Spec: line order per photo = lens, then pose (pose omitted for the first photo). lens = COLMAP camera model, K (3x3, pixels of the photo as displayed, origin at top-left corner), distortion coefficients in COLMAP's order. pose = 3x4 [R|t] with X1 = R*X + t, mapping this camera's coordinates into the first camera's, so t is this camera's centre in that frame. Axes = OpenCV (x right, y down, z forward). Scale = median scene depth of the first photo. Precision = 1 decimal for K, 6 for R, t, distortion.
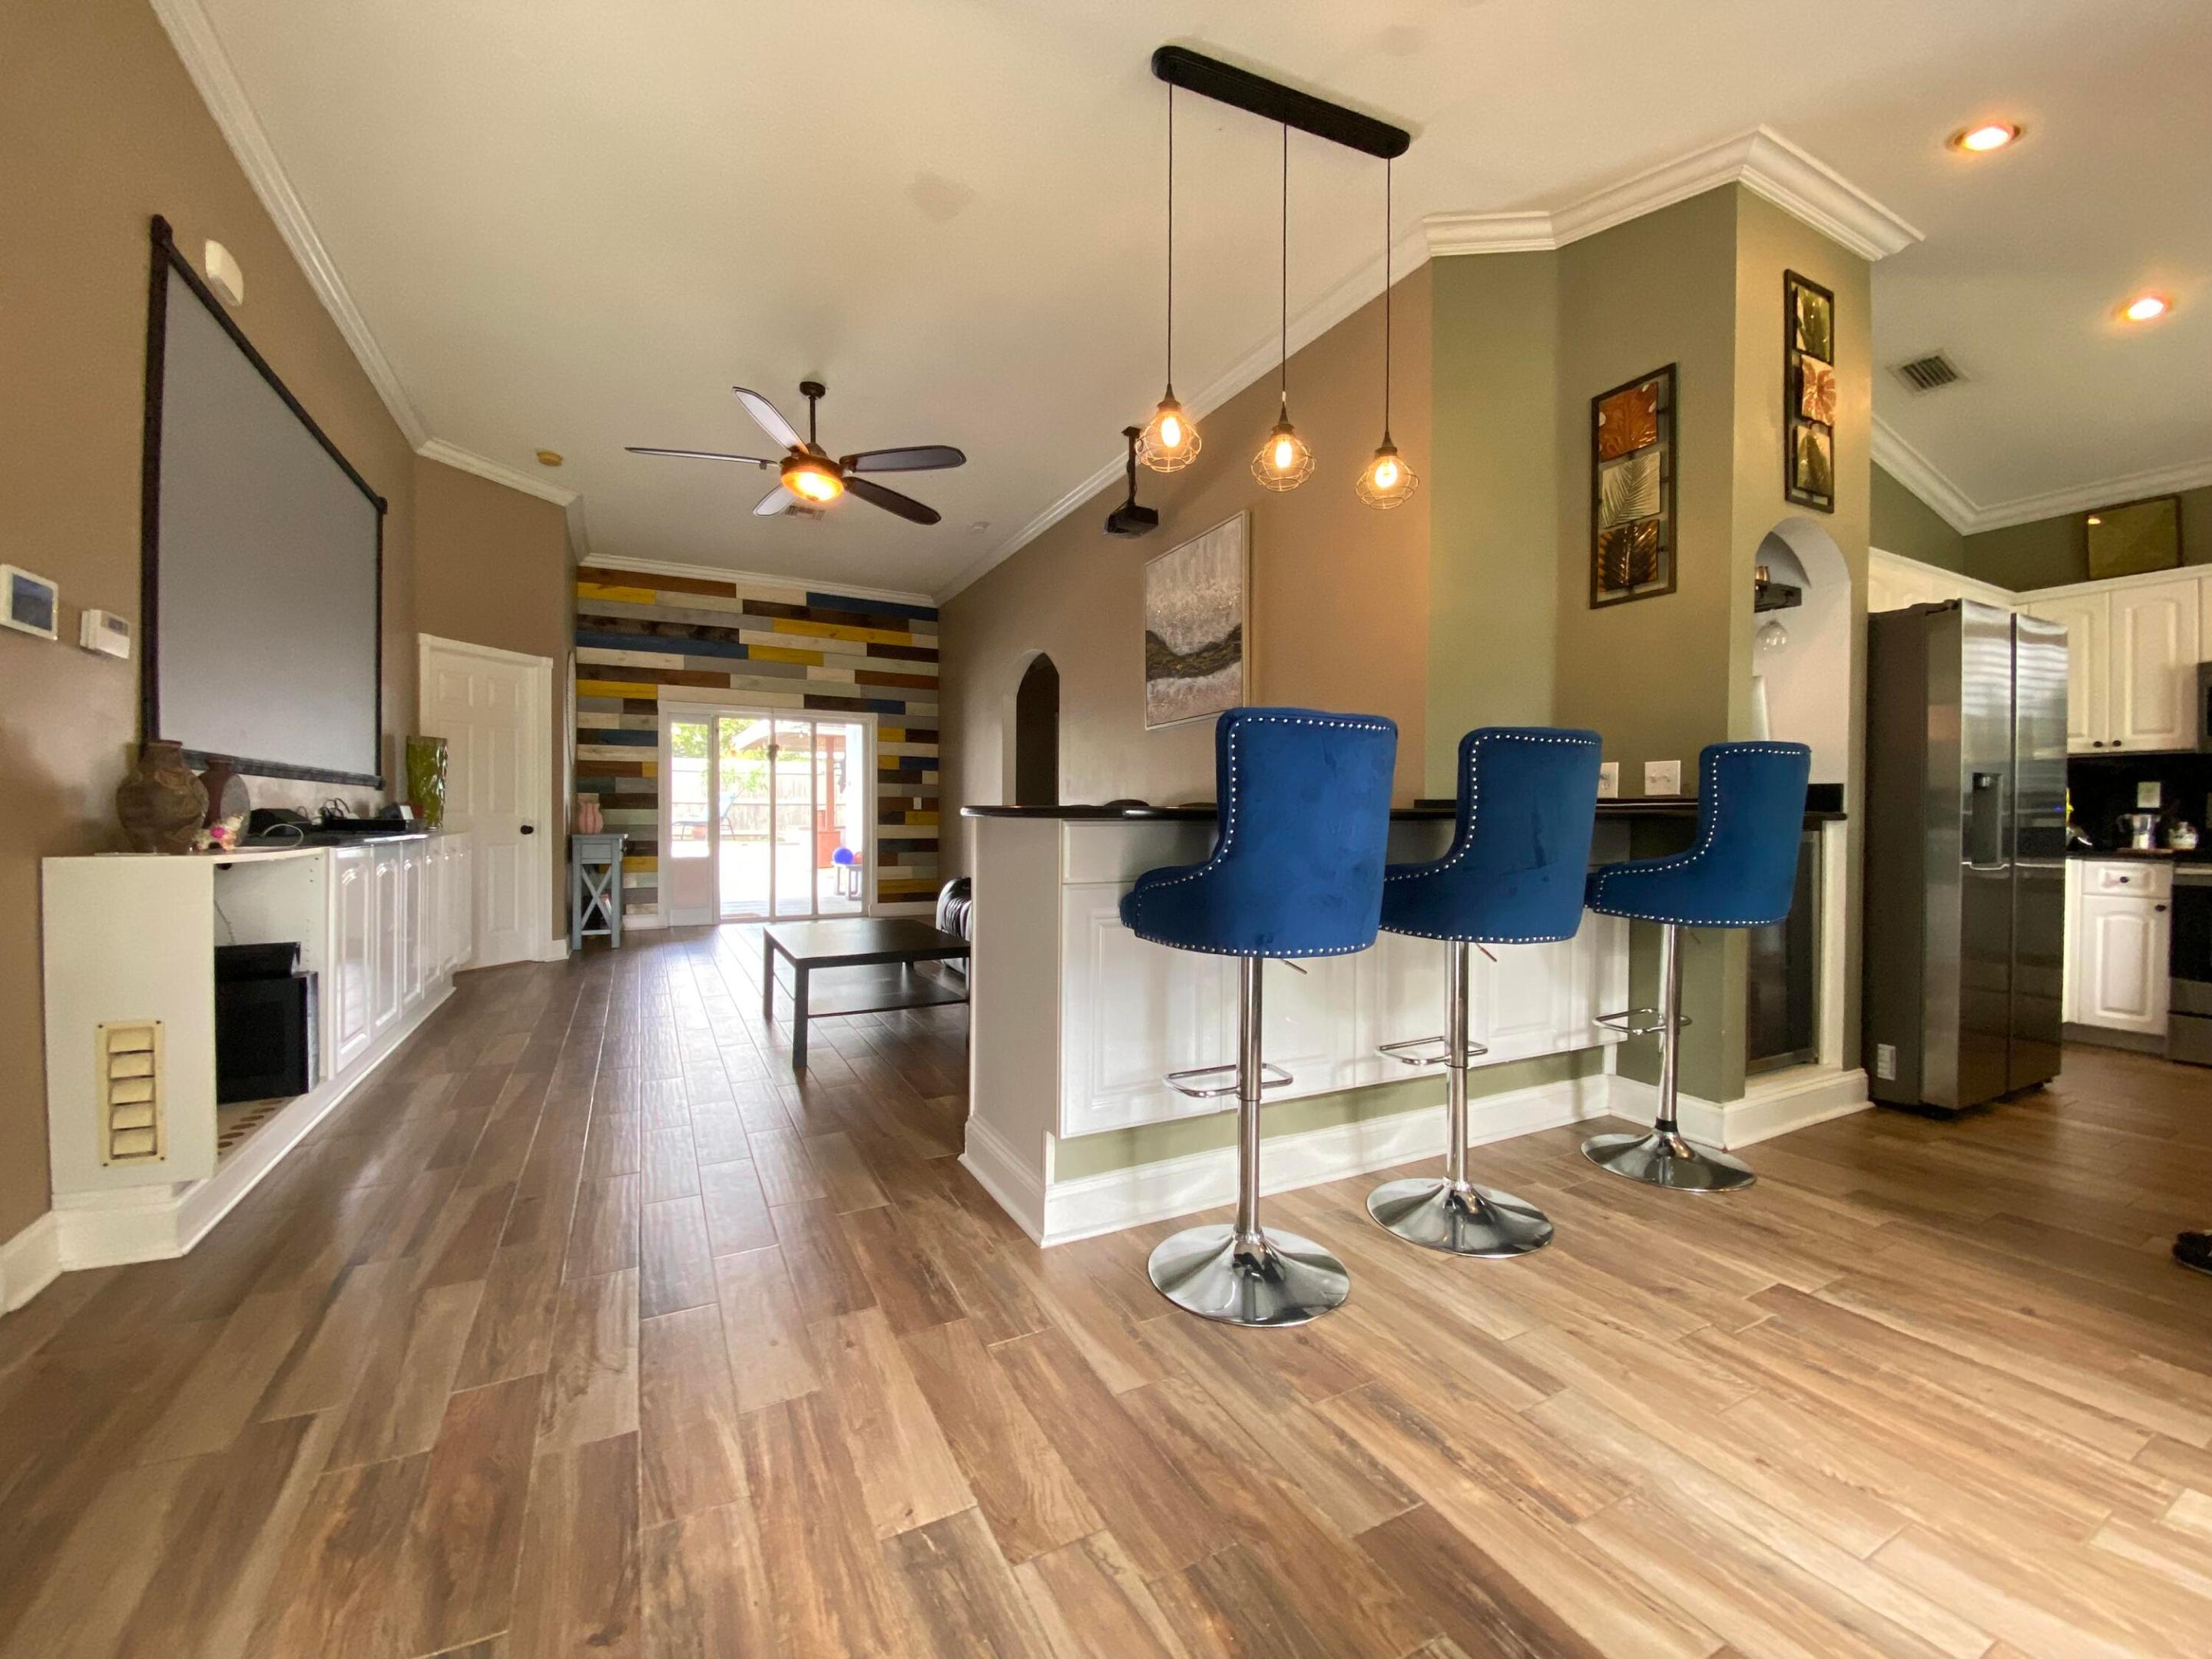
lens RADIAL K [[884.3, 0, 1113.2], [0, 884.3, 828.9], [0, 0, 1]] dist [0.031743, -0.025534]
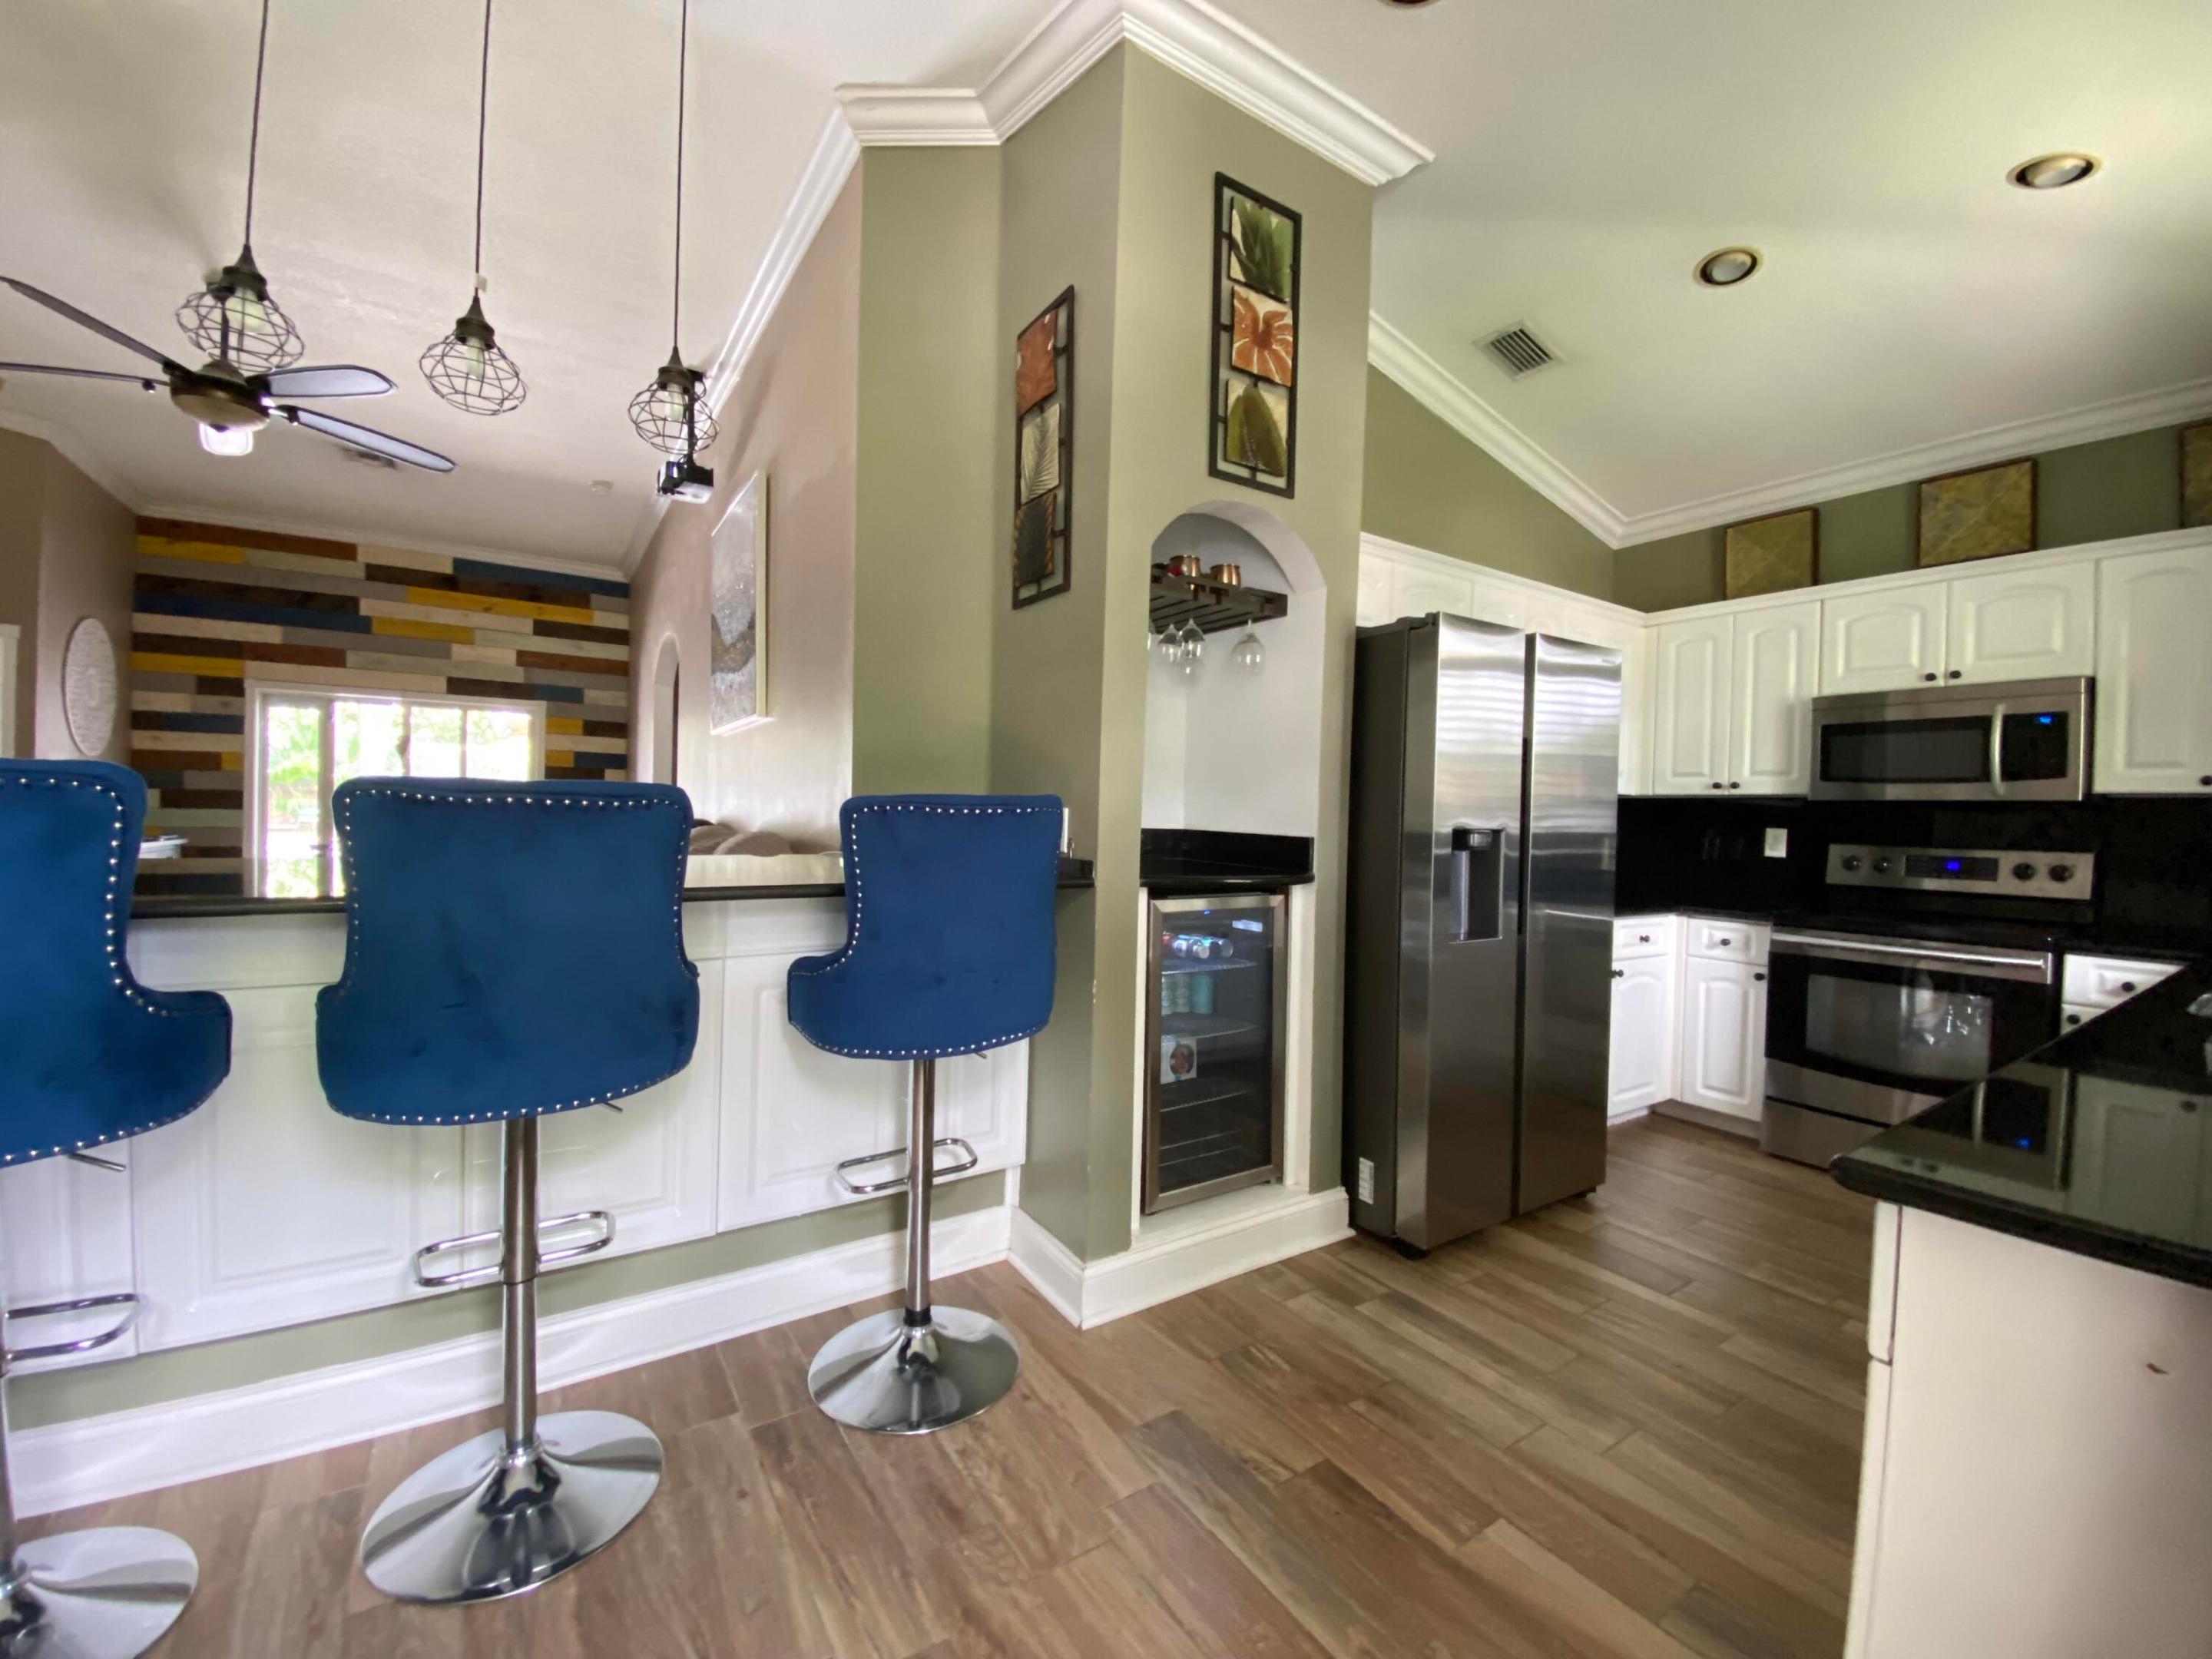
lens RADIAL K [[891.9, 0, 1106.0], [0, 891.9, 829.5], [0, 0, 1]] dist [0.013940, -0.017642]
pose [[0.994544, 0.018635, 0.102643, 0.556806], [-0.019175, 0.999807, 0.004277, -0.059115], [-0.102543, -0.006222, 0.994709, 0.223958]]
